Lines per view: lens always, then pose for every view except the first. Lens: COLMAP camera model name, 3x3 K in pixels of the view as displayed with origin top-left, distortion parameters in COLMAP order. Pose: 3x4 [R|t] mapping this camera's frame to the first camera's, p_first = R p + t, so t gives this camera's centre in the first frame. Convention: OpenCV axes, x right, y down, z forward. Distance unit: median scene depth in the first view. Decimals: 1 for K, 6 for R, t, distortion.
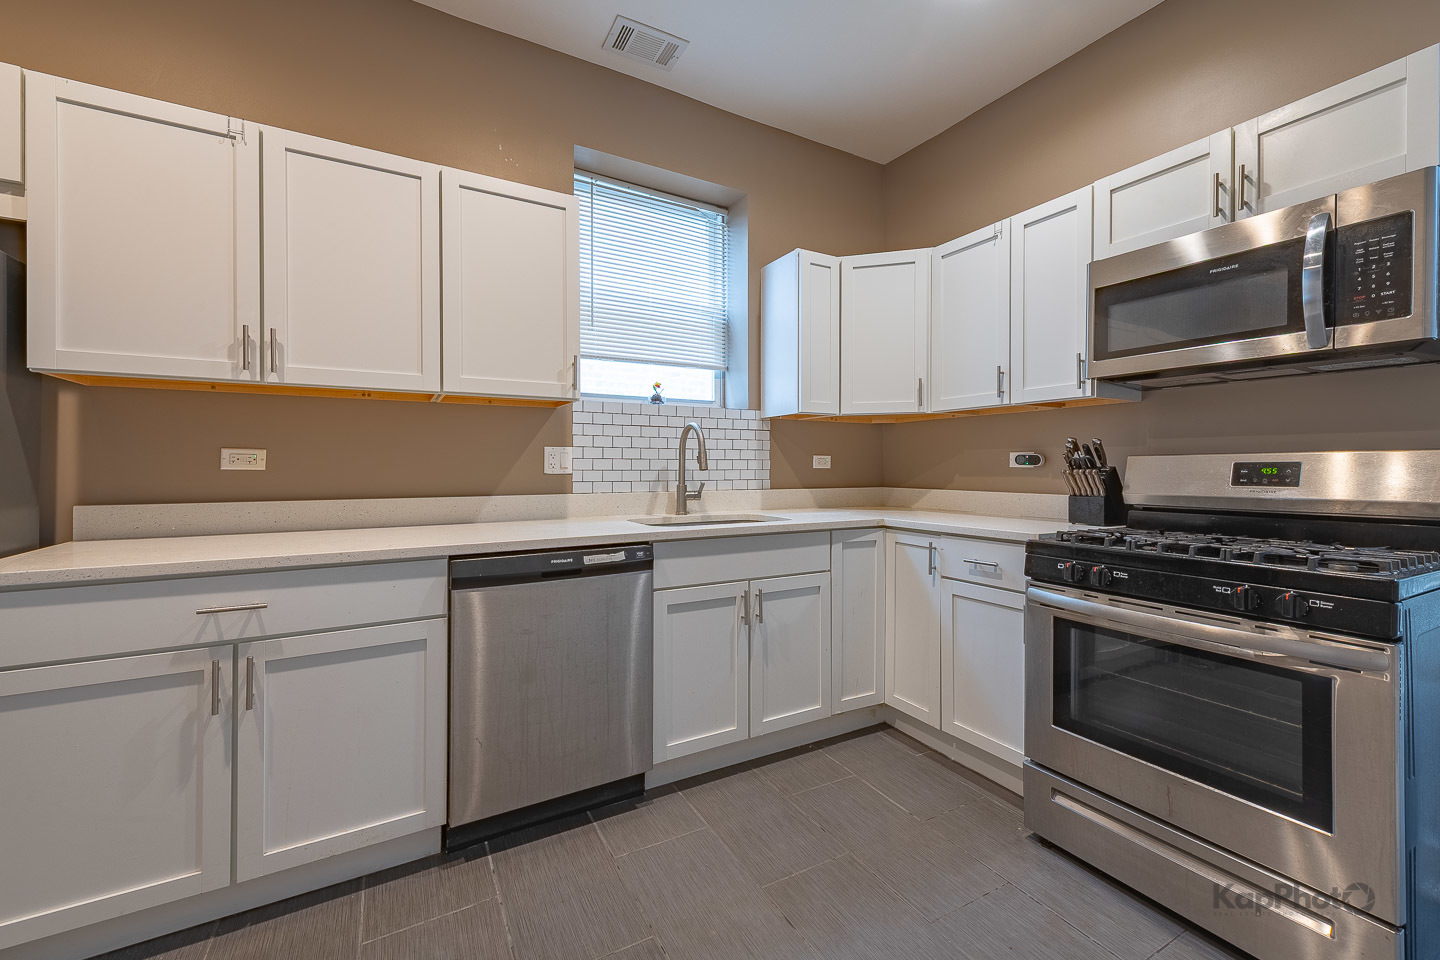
lens RADIAL K [[553.1, 0, 735.1], [0, 553.1, 464.9], [0, 0, 1]] dist [0.008353, -0.002487]
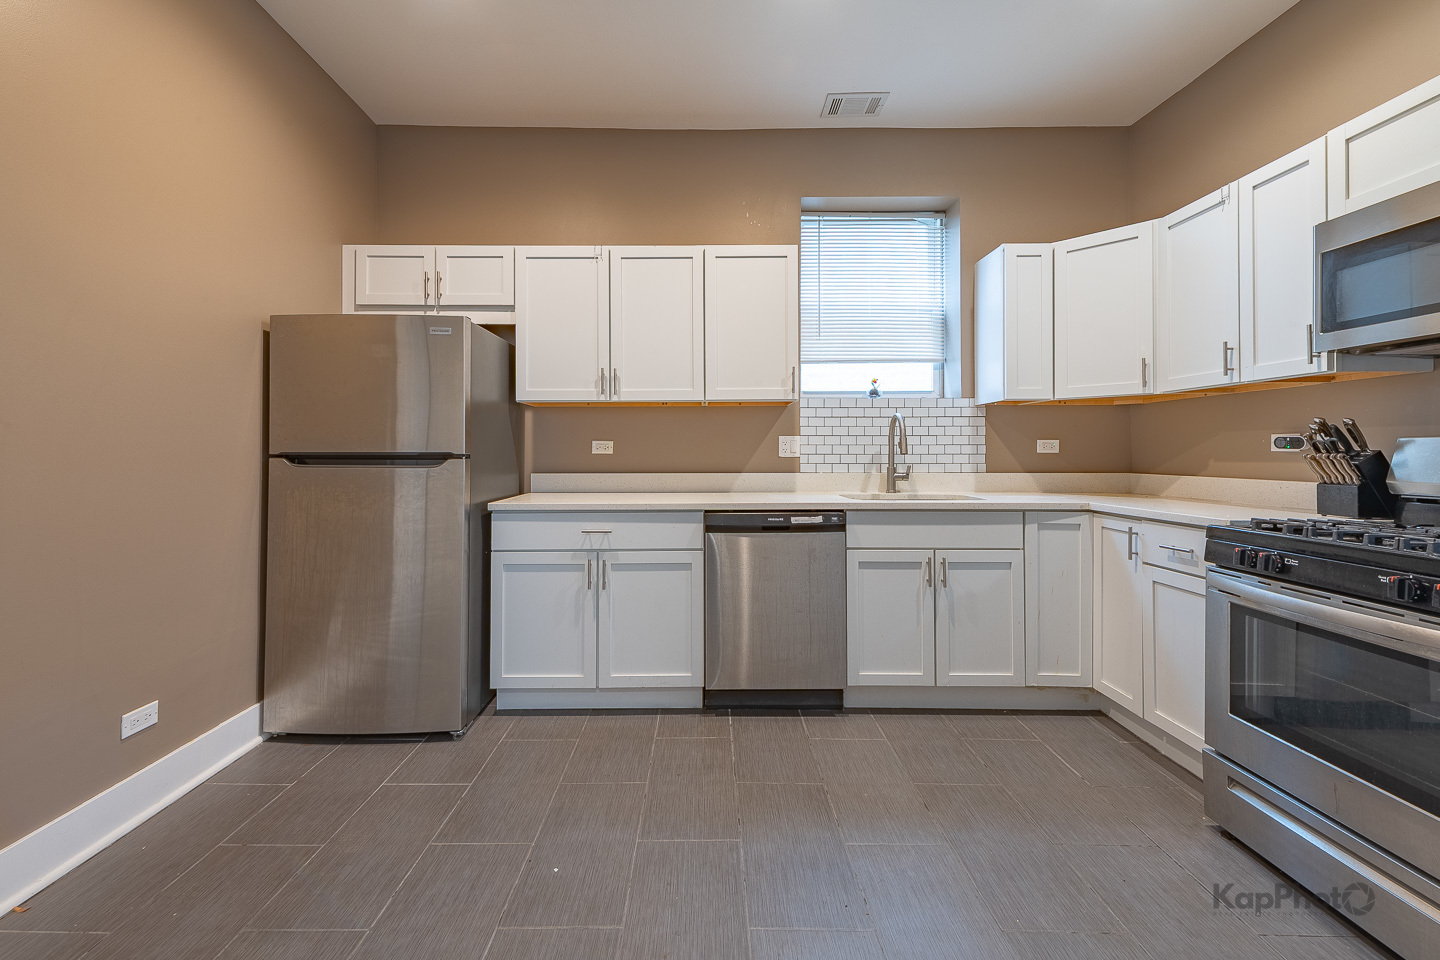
lens RADIAL K [[582.4, 0, 744.7], [0, 582.4, 450.7], [0, 0, 1]] dist [0.006780, -0.002663]
pose [[0.878708, -0.001948, -0.477356, 0.276591], [0.002778, 0.999996, 0.001033, -0.000249], [0.477352, -0.002234, 0.878709, -0.281437]]
